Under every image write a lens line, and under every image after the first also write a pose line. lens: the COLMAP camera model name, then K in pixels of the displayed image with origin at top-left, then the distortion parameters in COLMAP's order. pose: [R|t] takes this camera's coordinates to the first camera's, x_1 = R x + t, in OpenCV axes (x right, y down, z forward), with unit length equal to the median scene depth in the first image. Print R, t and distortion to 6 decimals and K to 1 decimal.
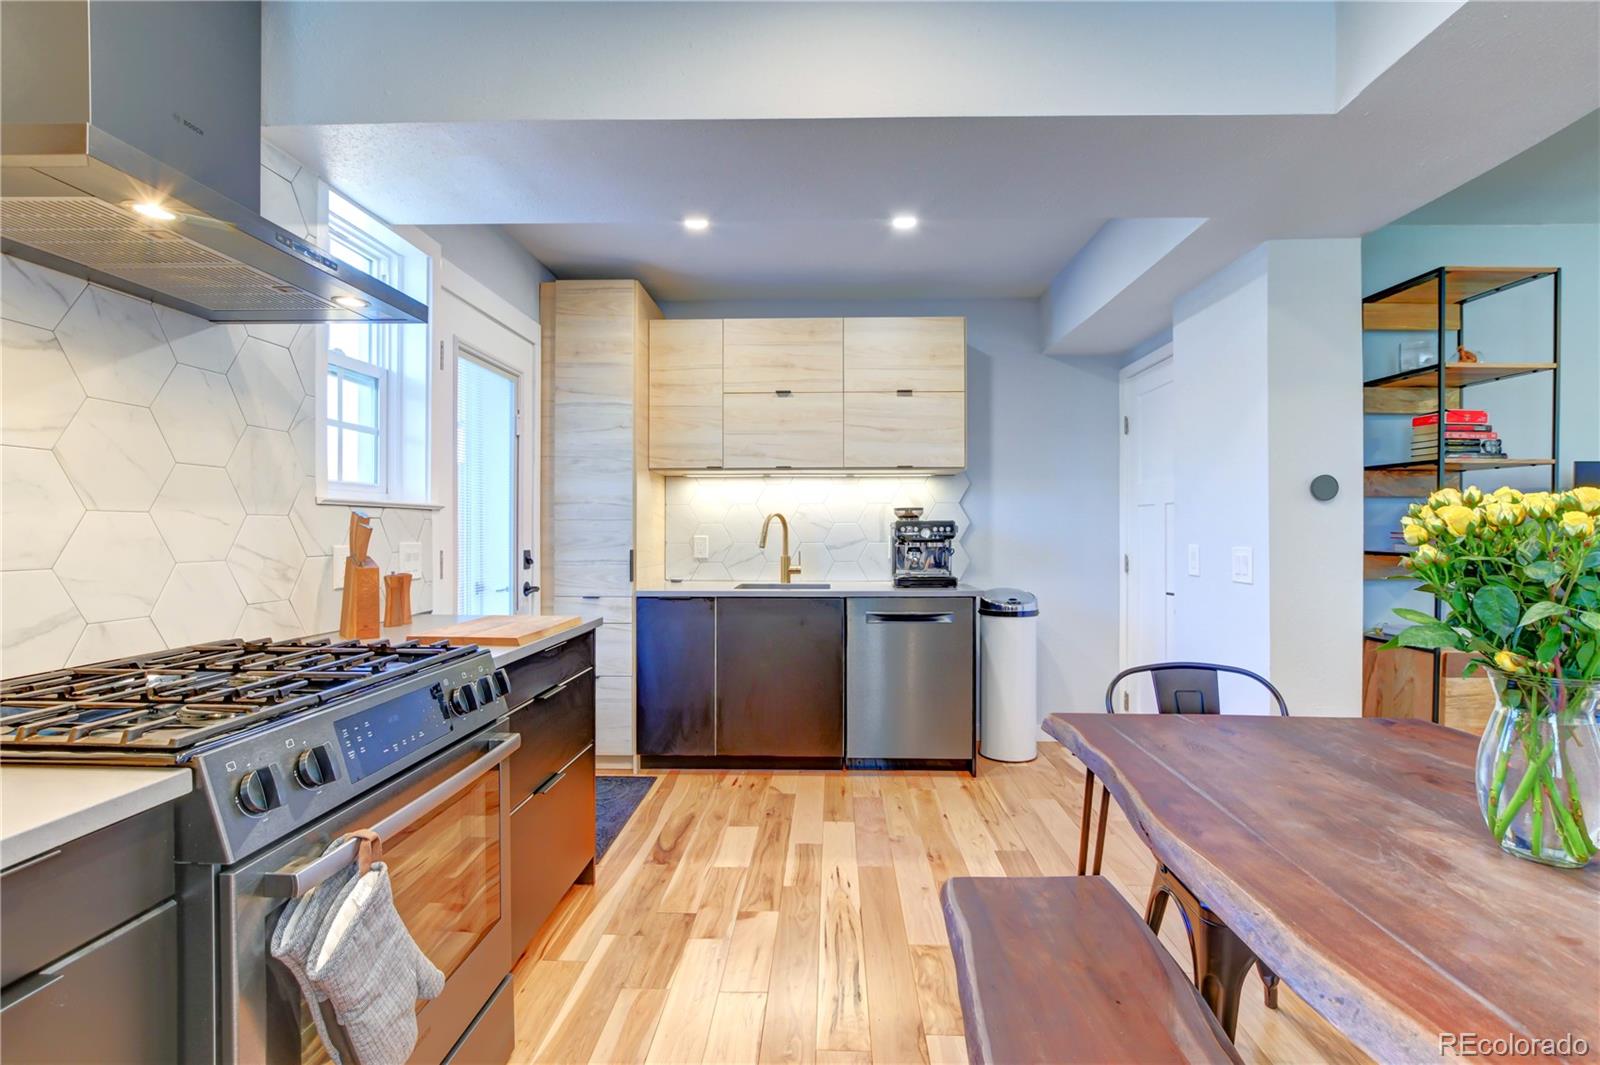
lens RADIAL K [[722.4, 0, 806.8], [0, 722.4, 525.1], [0, 0, 1]] dist [-0.013773, 0.001006]
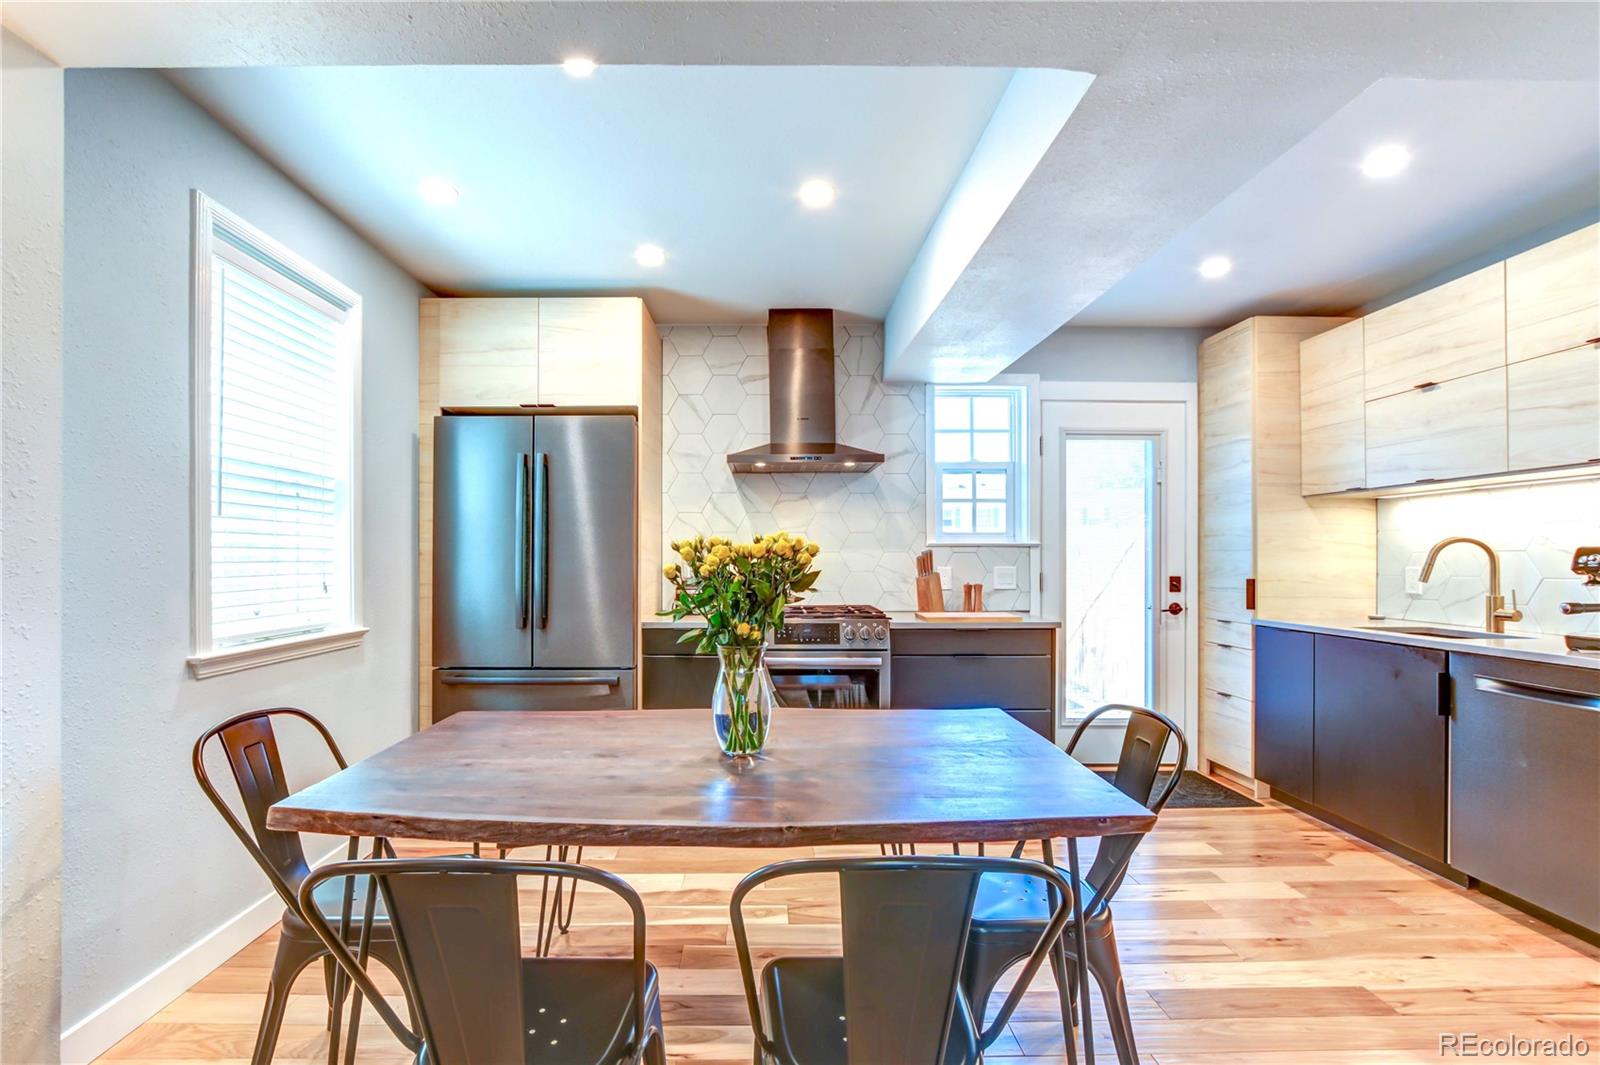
lens RADIAL K [[733.4, 0, 790.5], [0, 733.4, 547.7], [0, 0, 1]] dist [-0.015616, 0.000248]
pose [[0.061636, -0.013853, -0.998003, 0.923624], [0.004409, 0.999898, -0.013607, 0.000888], [0.998089, -0.003562, 0.061691, 0.335639]]
